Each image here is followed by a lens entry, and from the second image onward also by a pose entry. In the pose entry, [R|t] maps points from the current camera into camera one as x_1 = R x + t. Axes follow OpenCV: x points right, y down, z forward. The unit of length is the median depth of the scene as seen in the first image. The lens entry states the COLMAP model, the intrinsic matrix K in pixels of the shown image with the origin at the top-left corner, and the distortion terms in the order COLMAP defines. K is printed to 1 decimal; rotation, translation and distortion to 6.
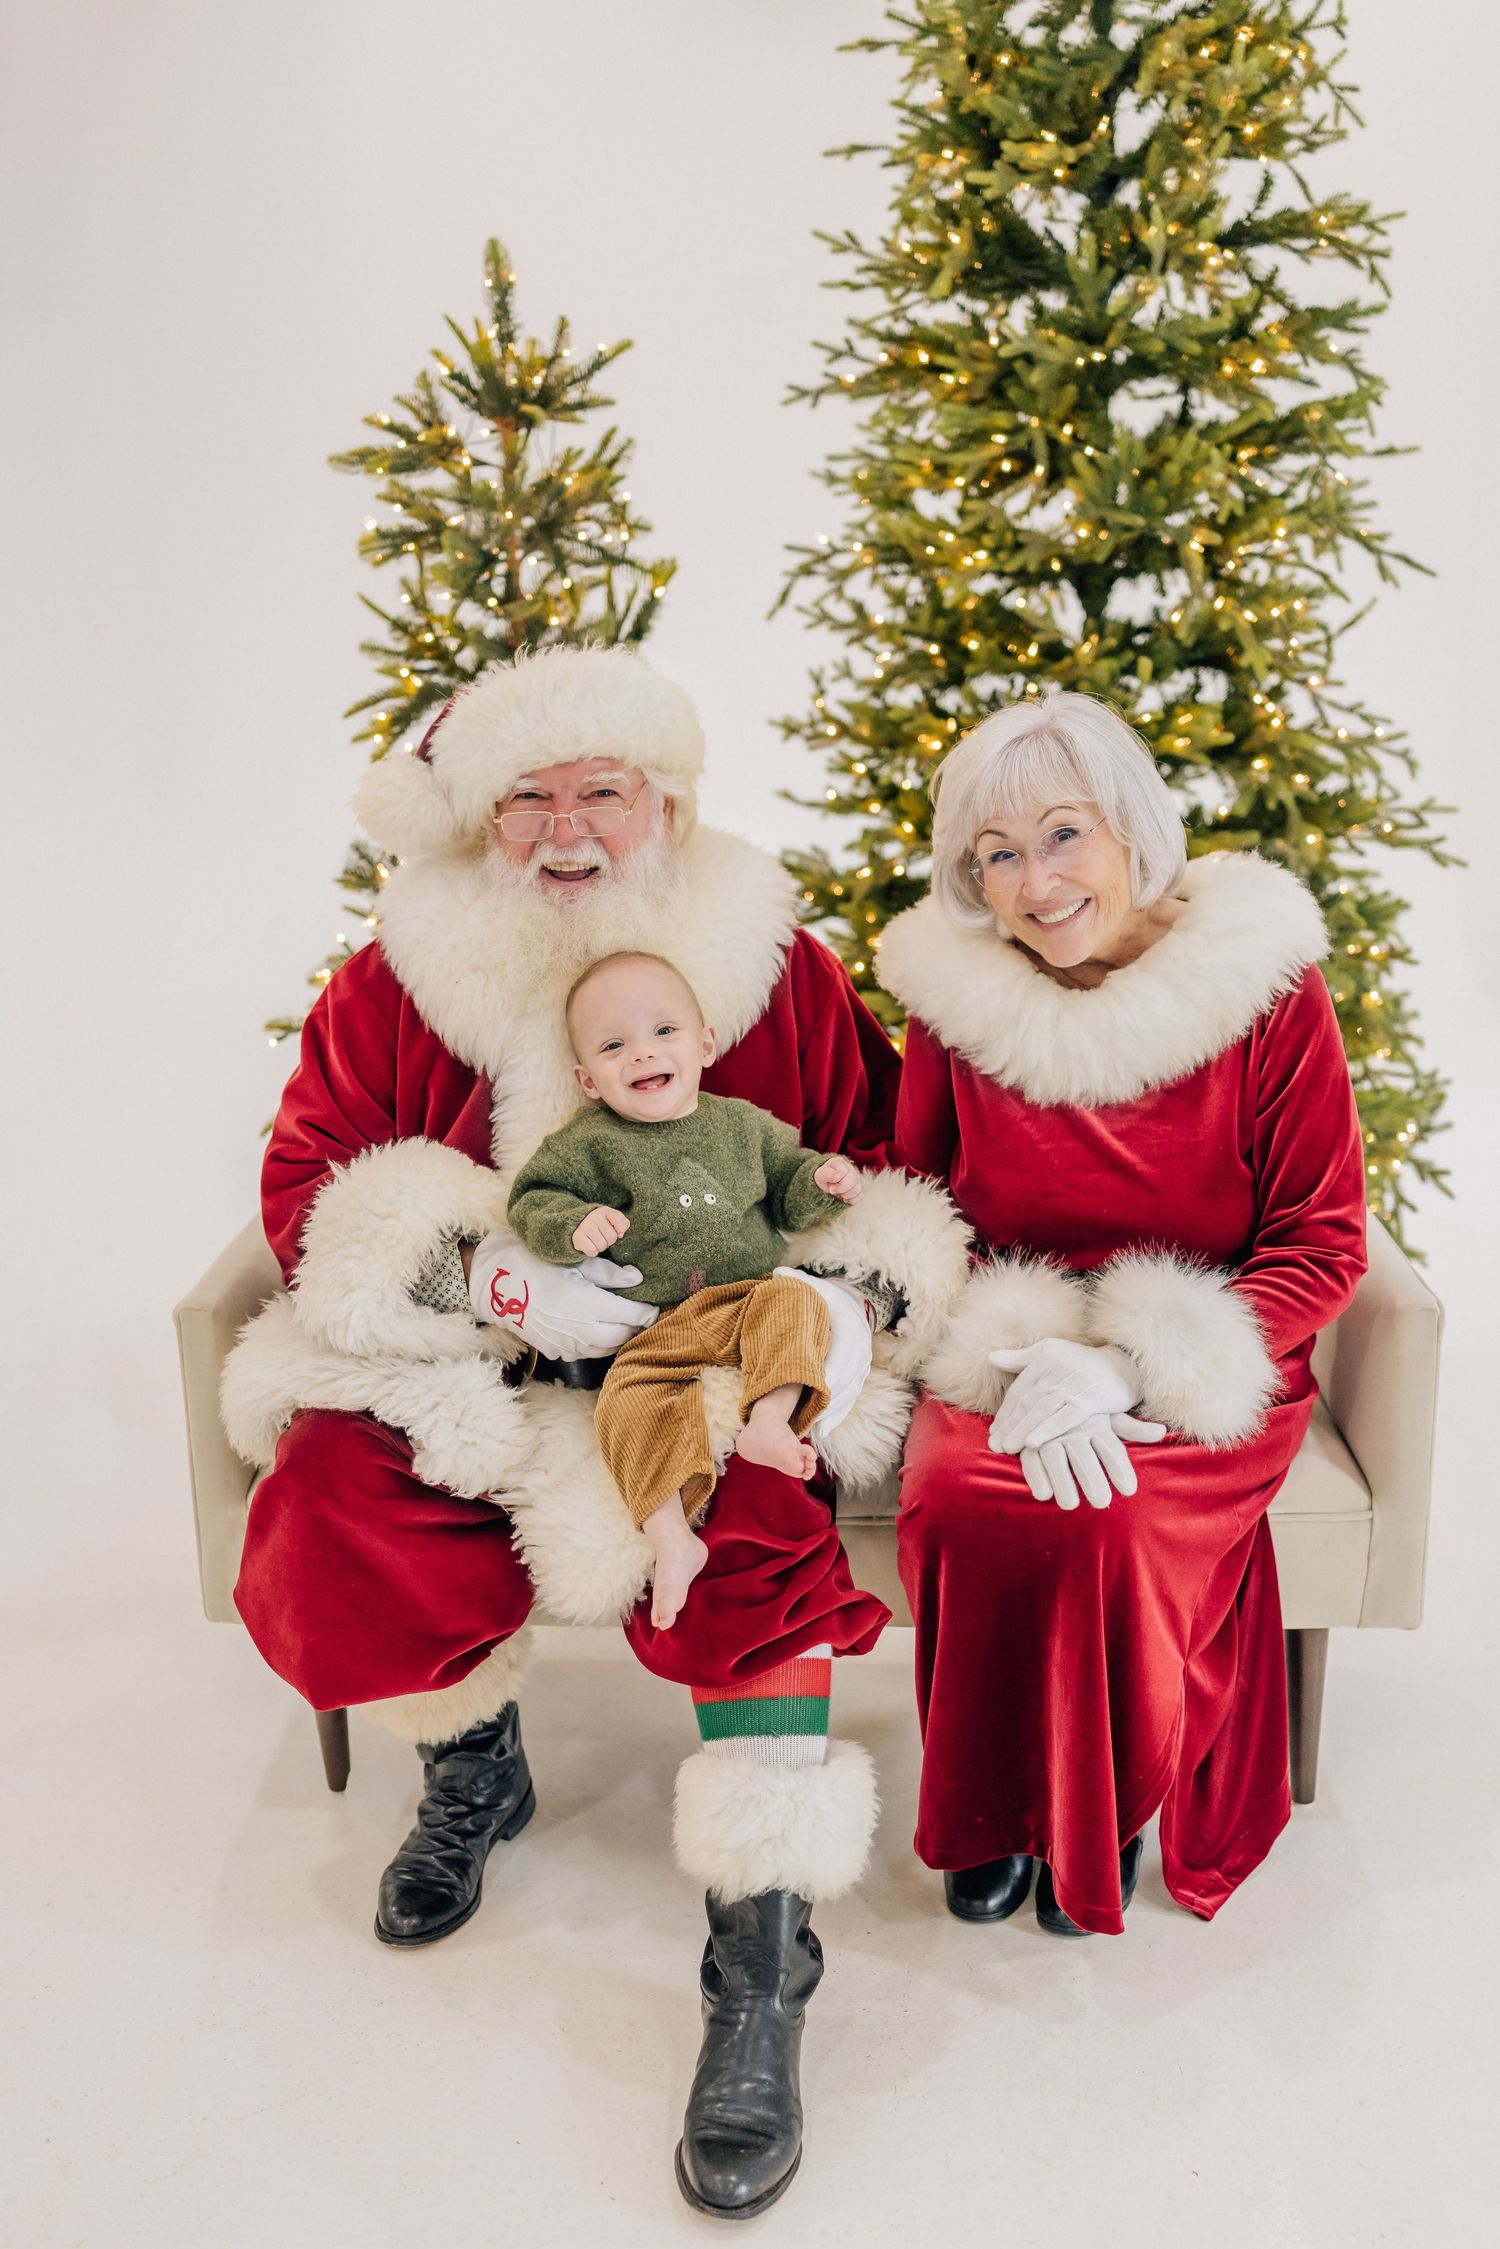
lens RADIAL K [[2330.9, 0, 690.5], [0, 2330.9, 1225.7], [0, 0, 1]] dist [0.011869, -0.035956]
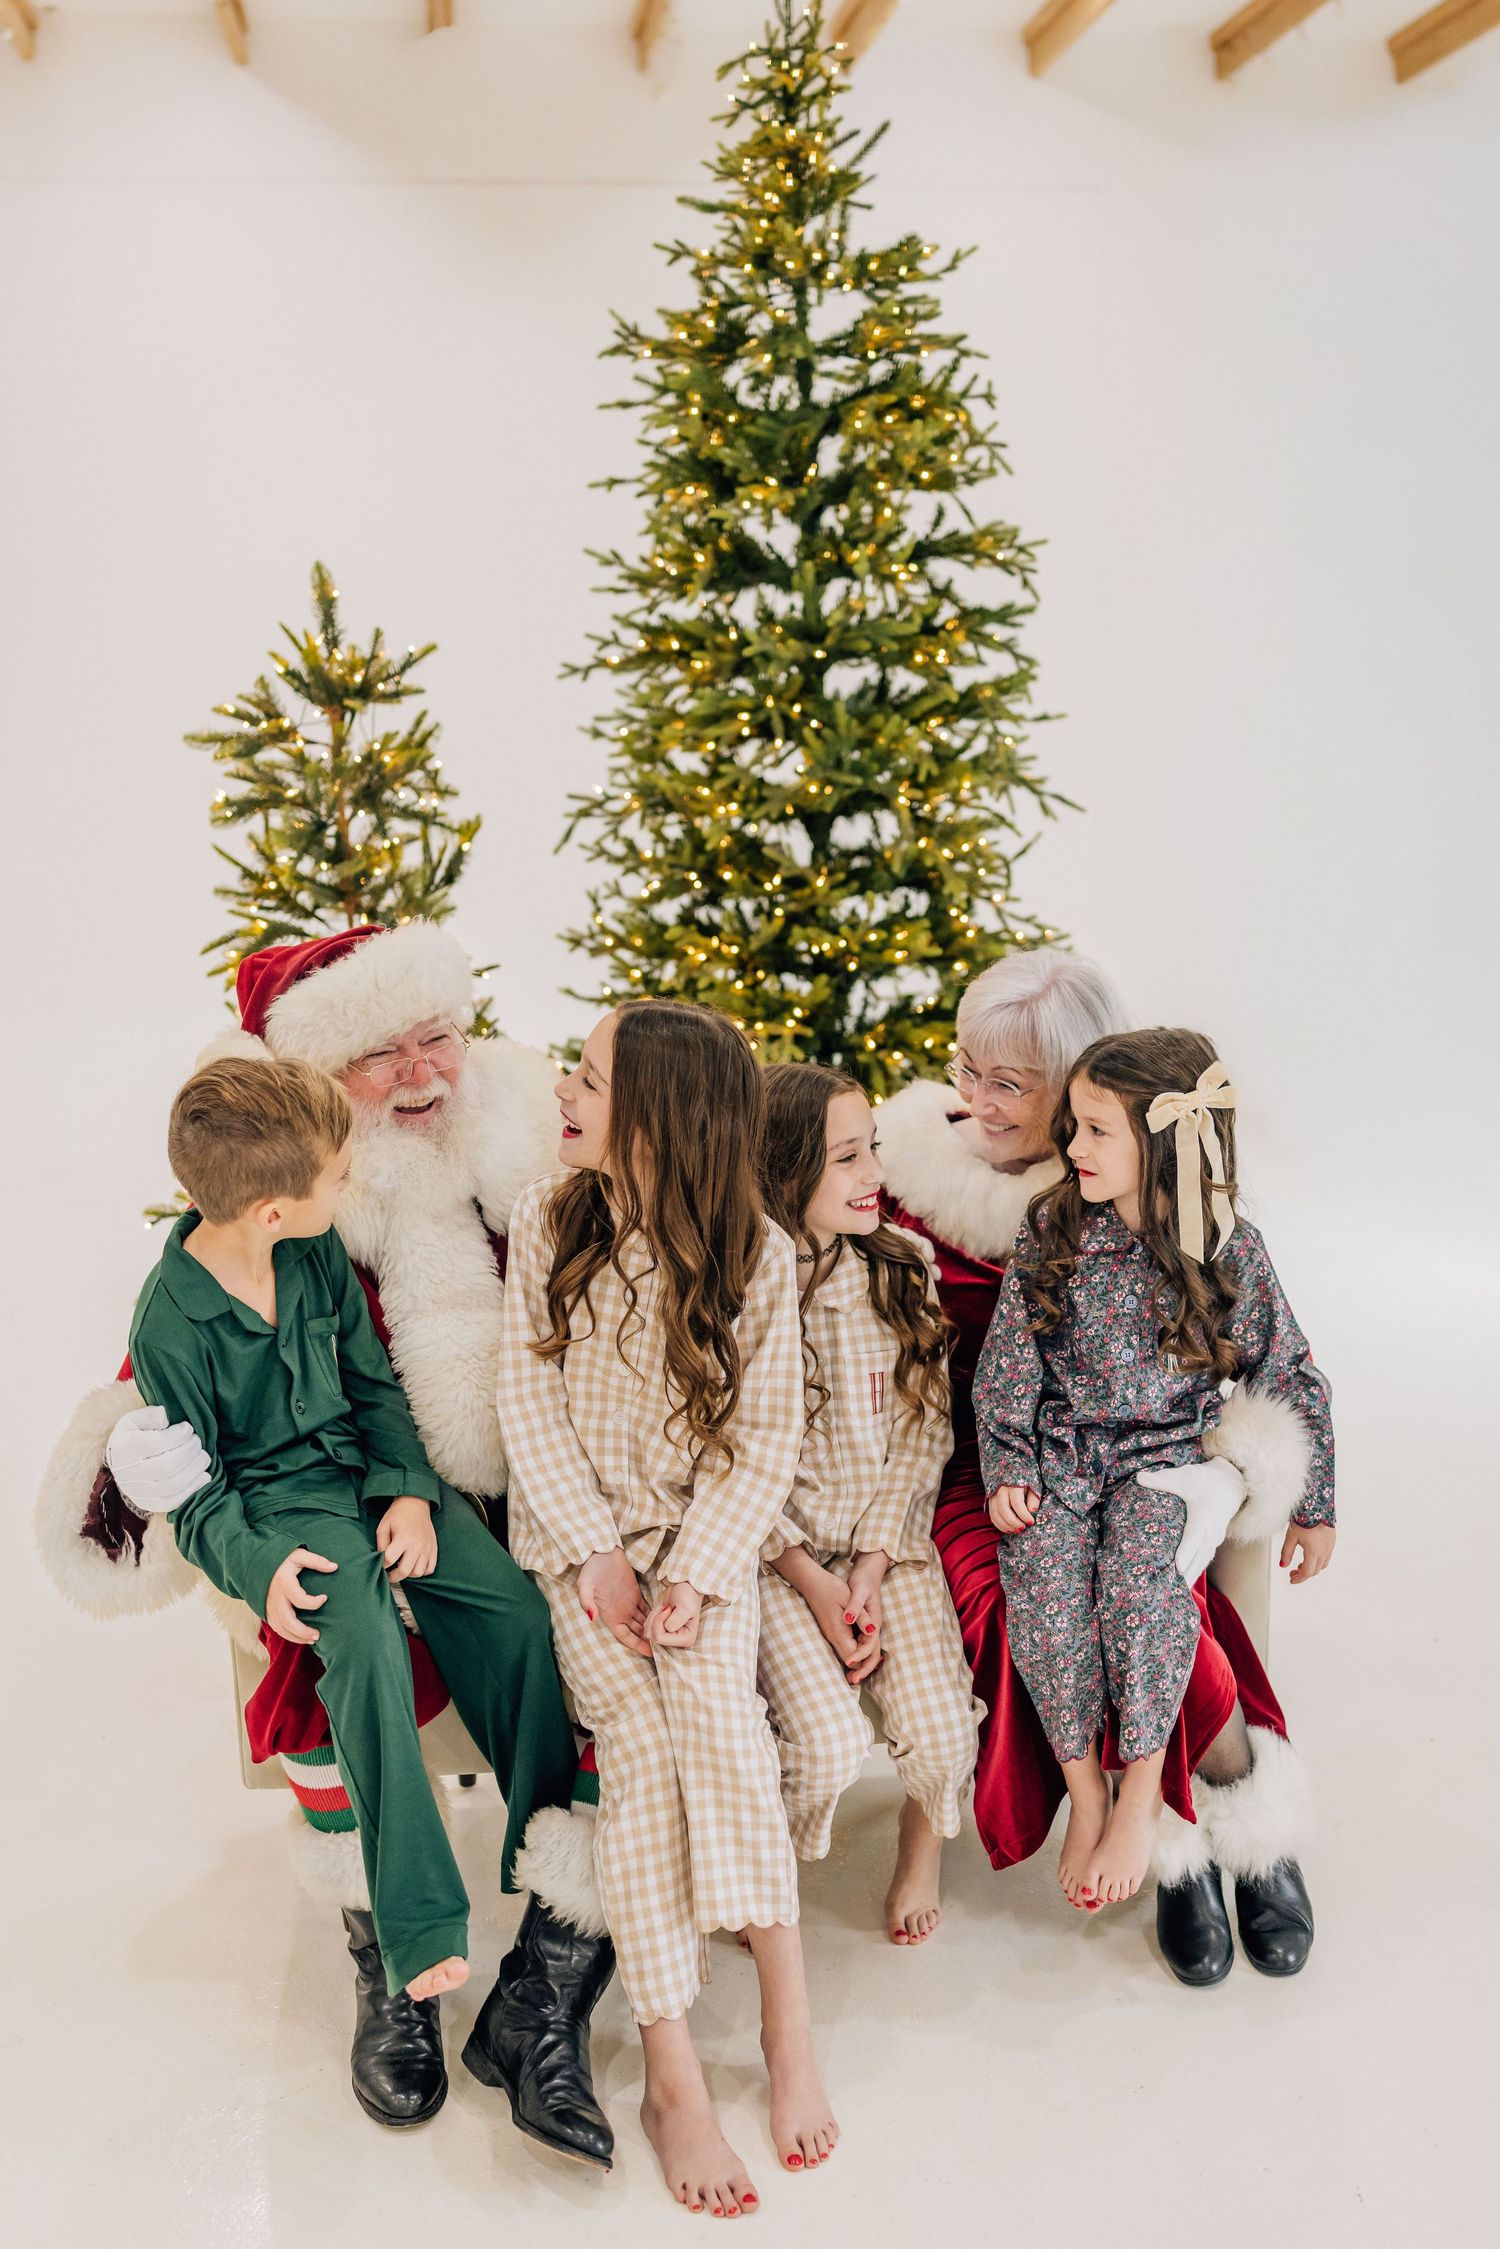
lens RADIAL K [[2252.0, 0, 793.4], [0, 2252.0, 1218.6], [0, 0, 1]] dist [-0.012364, -0.016544]
pose [[0.982919, -0.046080, 0.178177, -0.065044], [0.054780, 0.997519, -0.044218, -0.014995], [-0.175697, 0.053223, 0.983005, -0.162934]]
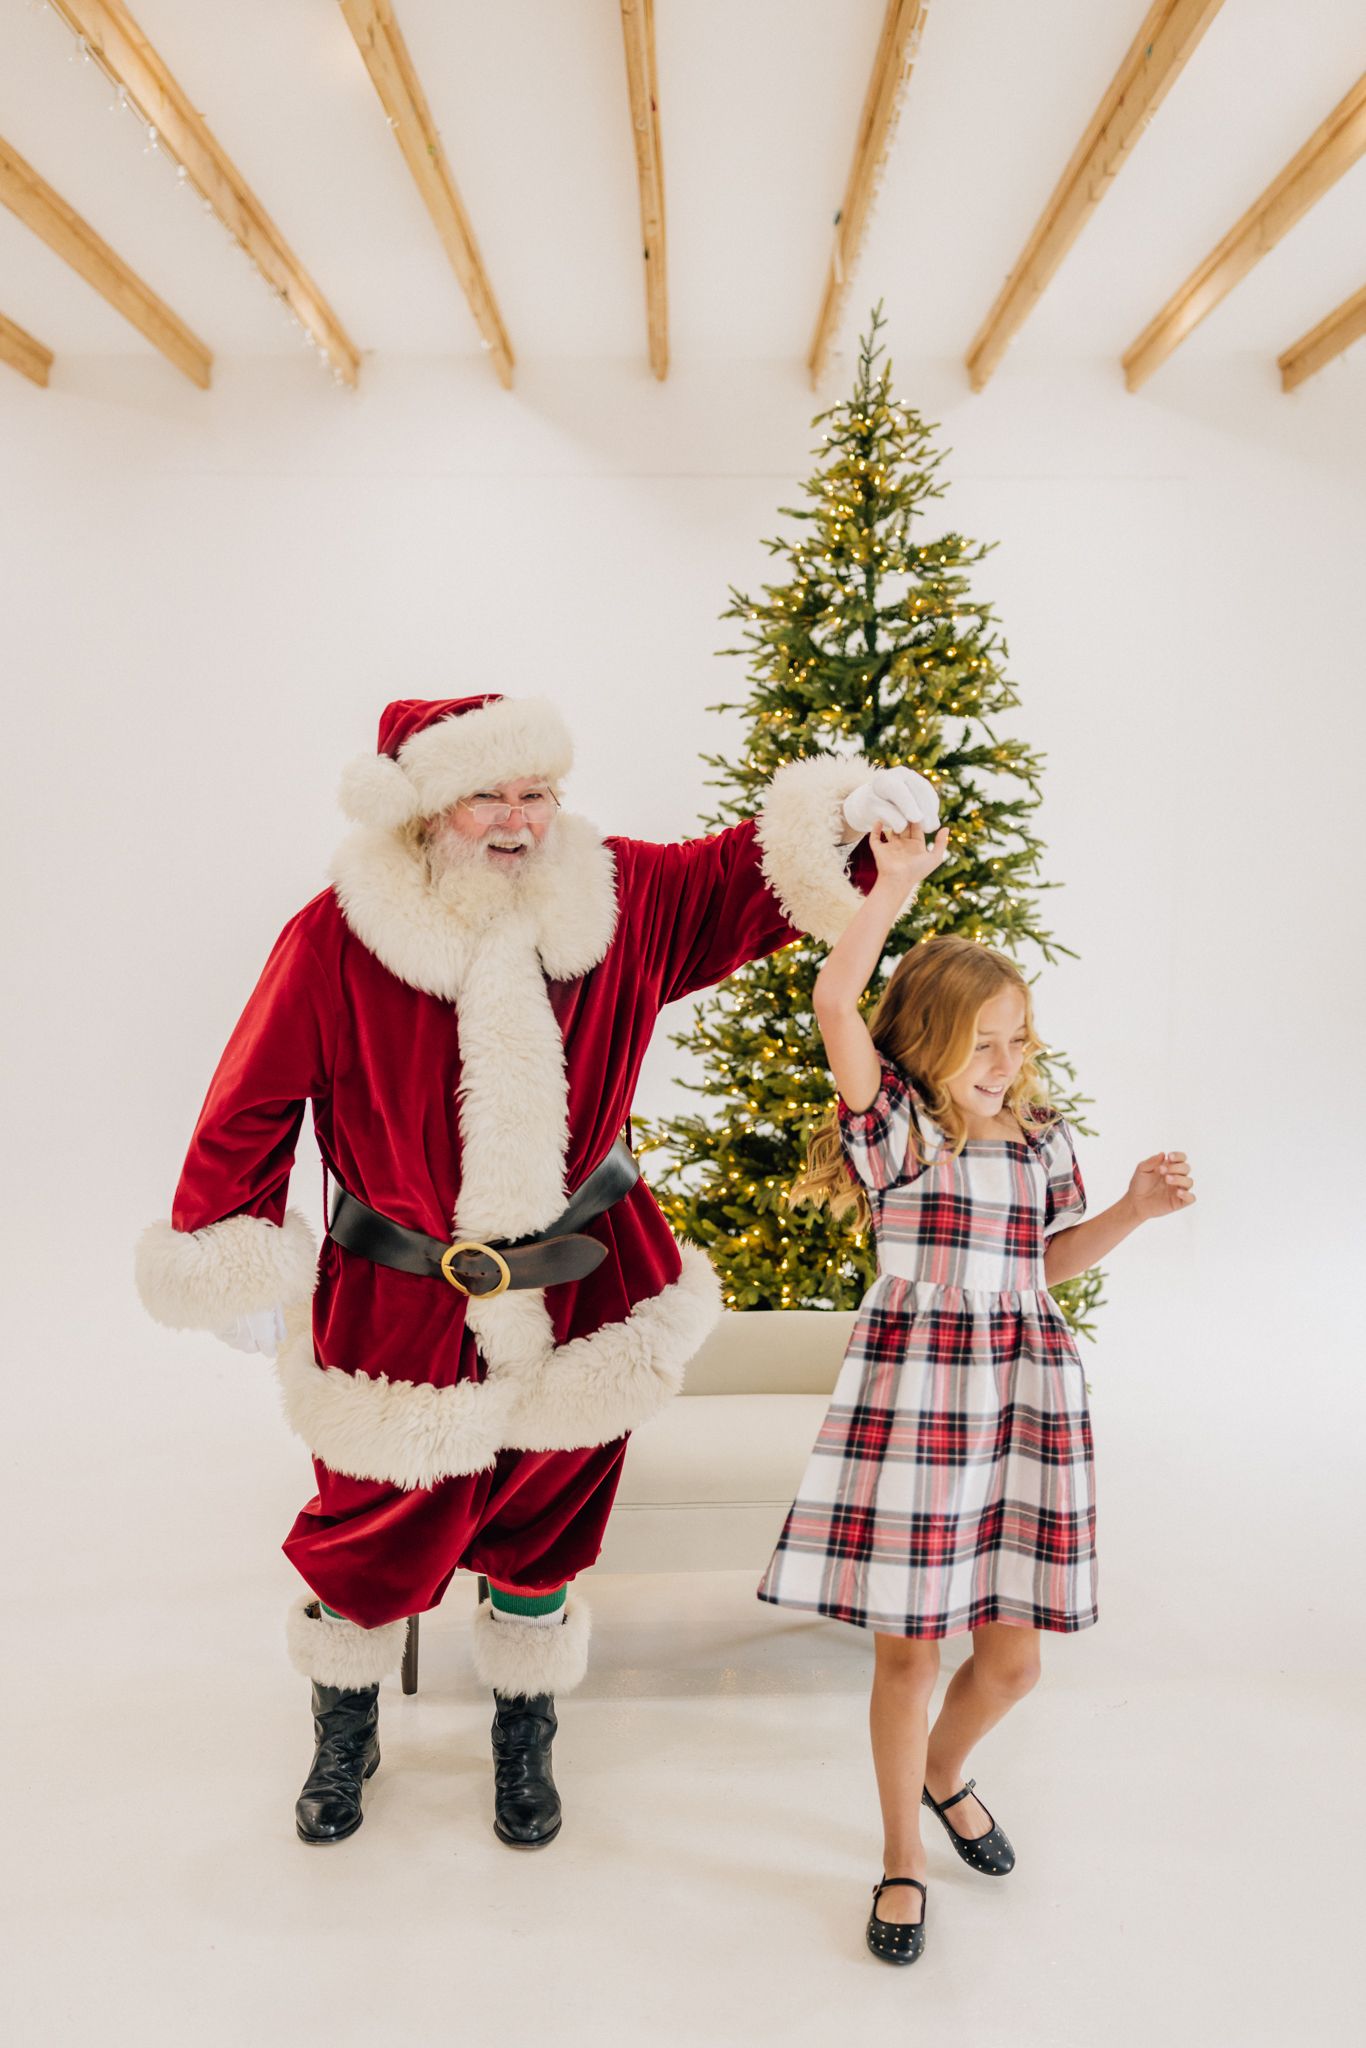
lens RADIAL K [[2028.2, 0, 656.9], [0, 2028.2, 1072.9], [0, 0, 1]] dist [-0.001176, -0.021811]
pose [[0.999420, 0.020954, 0.026831, -0.011650], [-0.015771, 0.983436, -0.180569, 0.063056], [-0.030170, 0.180041, 0.983196, -0.386207]]
